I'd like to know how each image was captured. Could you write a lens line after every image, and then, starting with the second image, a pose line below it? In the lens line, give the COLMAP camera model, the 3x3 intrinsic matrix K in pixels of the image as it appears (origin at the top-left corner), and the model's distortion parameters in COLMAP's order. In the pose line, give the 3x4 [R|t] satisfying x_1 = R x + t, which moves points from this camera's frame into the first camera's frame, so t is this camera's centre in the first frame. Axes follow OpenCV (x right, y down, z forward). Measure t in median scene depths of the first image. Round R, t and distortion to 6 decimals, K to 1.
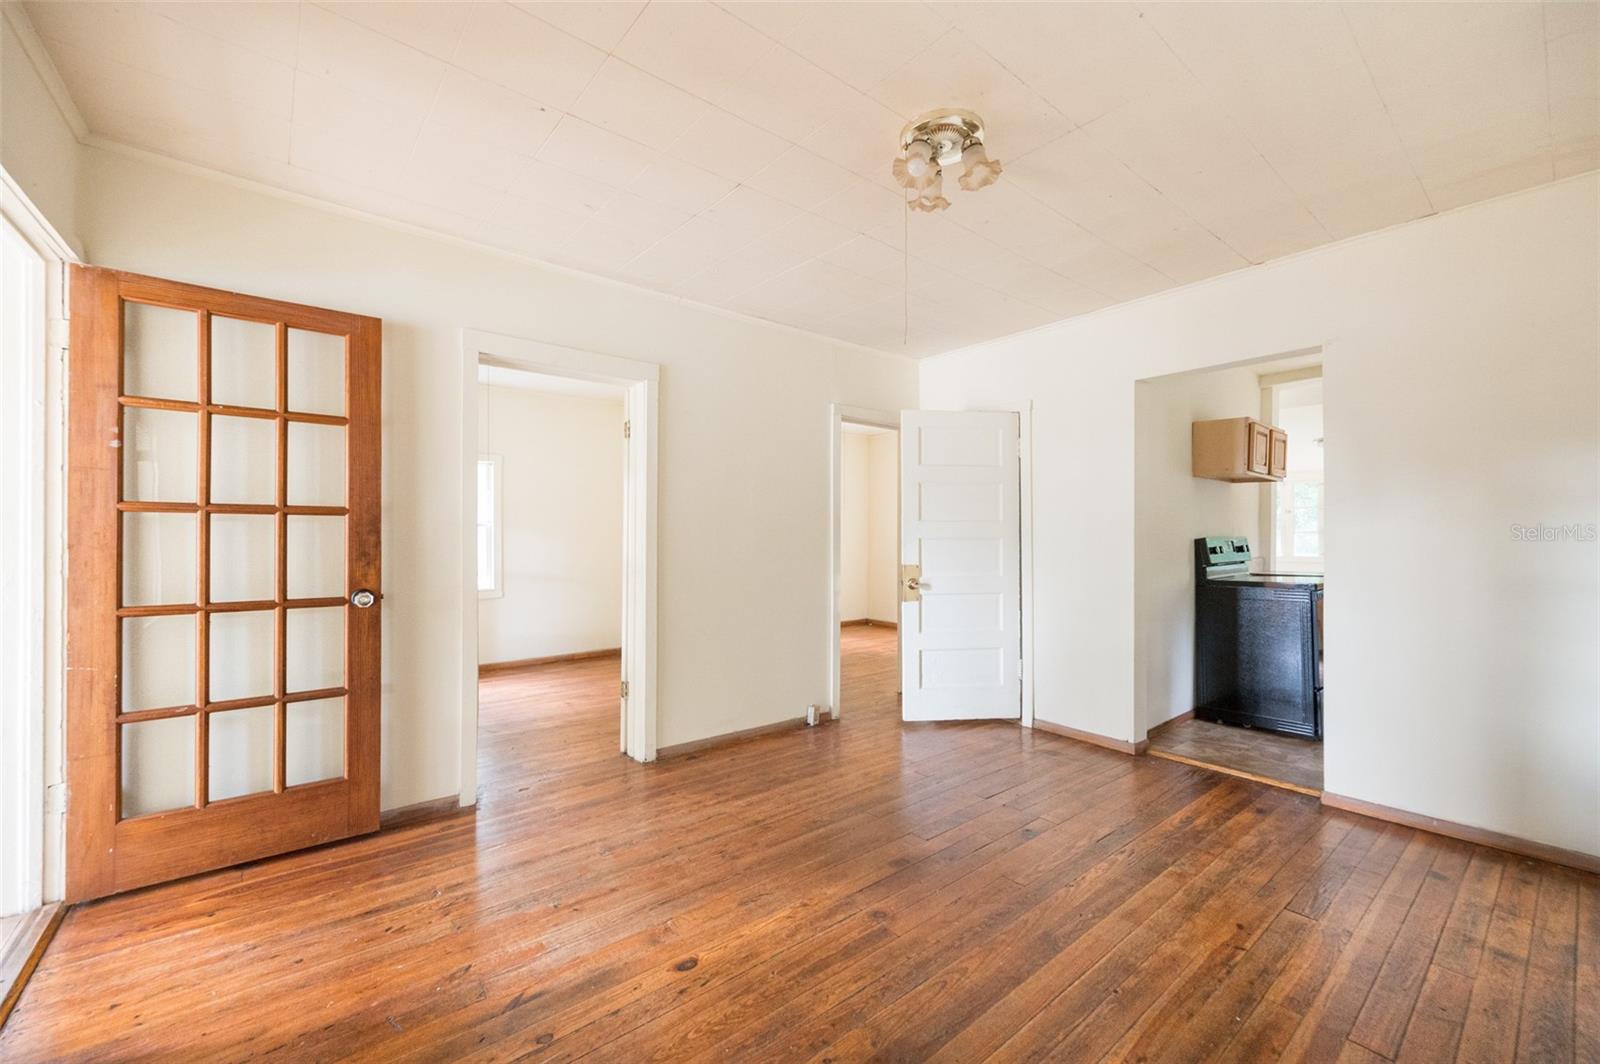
lens RADIAL K [[640.2, 0, 800.0], [0, 640.2, 532.0], [0, 0, 1]] dist [-0.000033, -0.000020]
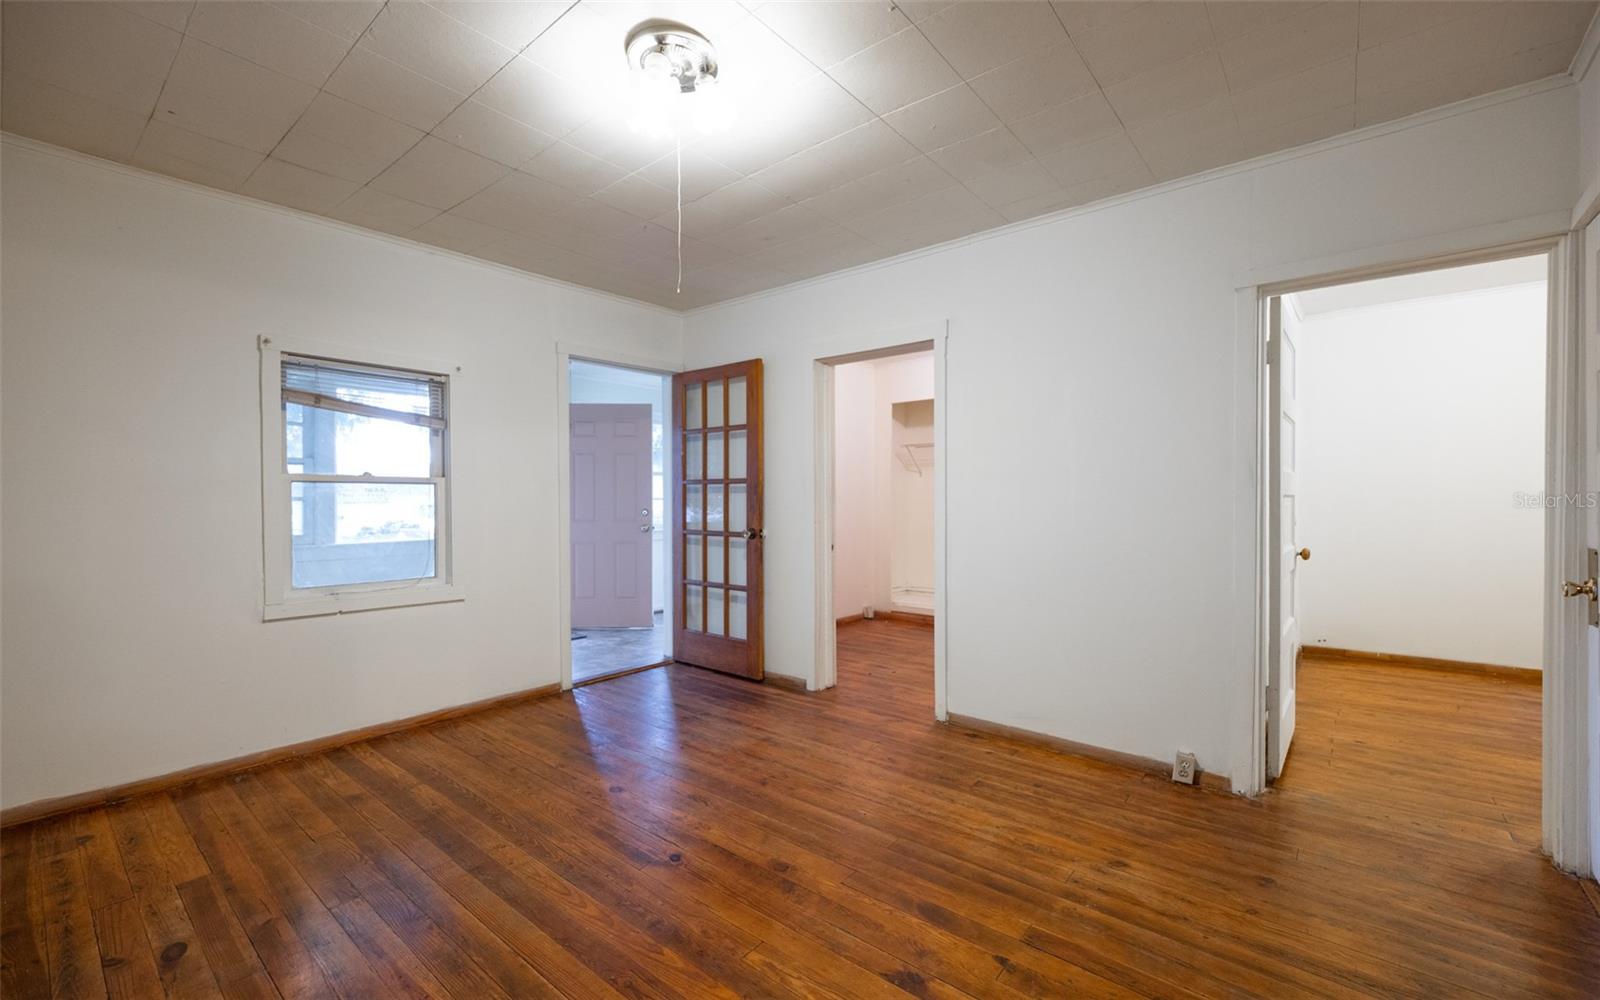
lens RADIAL K [[627.2, 0, 800.0], [0, 627.2, 500.0], [0, 0, 1]] dist [0.000063, 0.000025]
pose [[0.214820, -0.000456, -0.976654, 0.955048], [0.007237, 0.999973, 0.001125, 0.011342], [0.976627, -0.007310, 0.214818, 0.804240]]
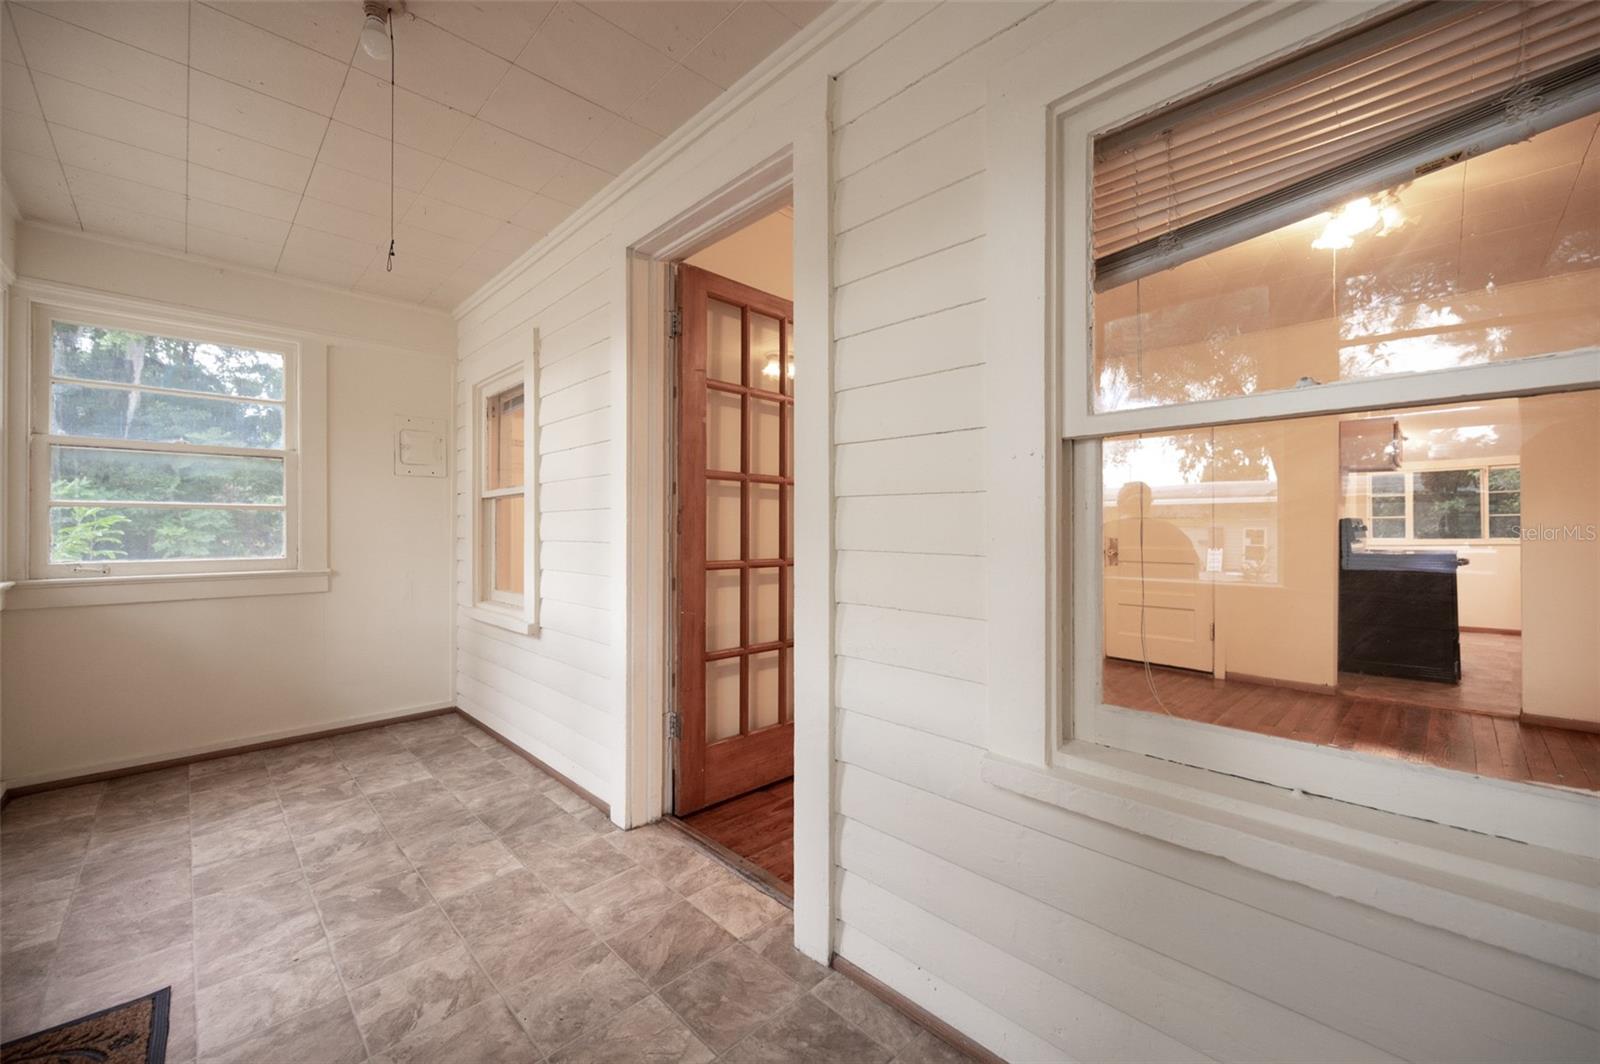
lens RADIAL K [[640.2, 0, 800.0], [0, 640.2, 532.0], [0, 0, 1]] dist [-0.000033, -0.000020]
pose [[0.995868, -0.005496, 0.090646, -0.841439], [0.005385, 0.999984, 0.001469, 0.048020], [-0.090653, -0.000975, 0.995882, -0.163443]]
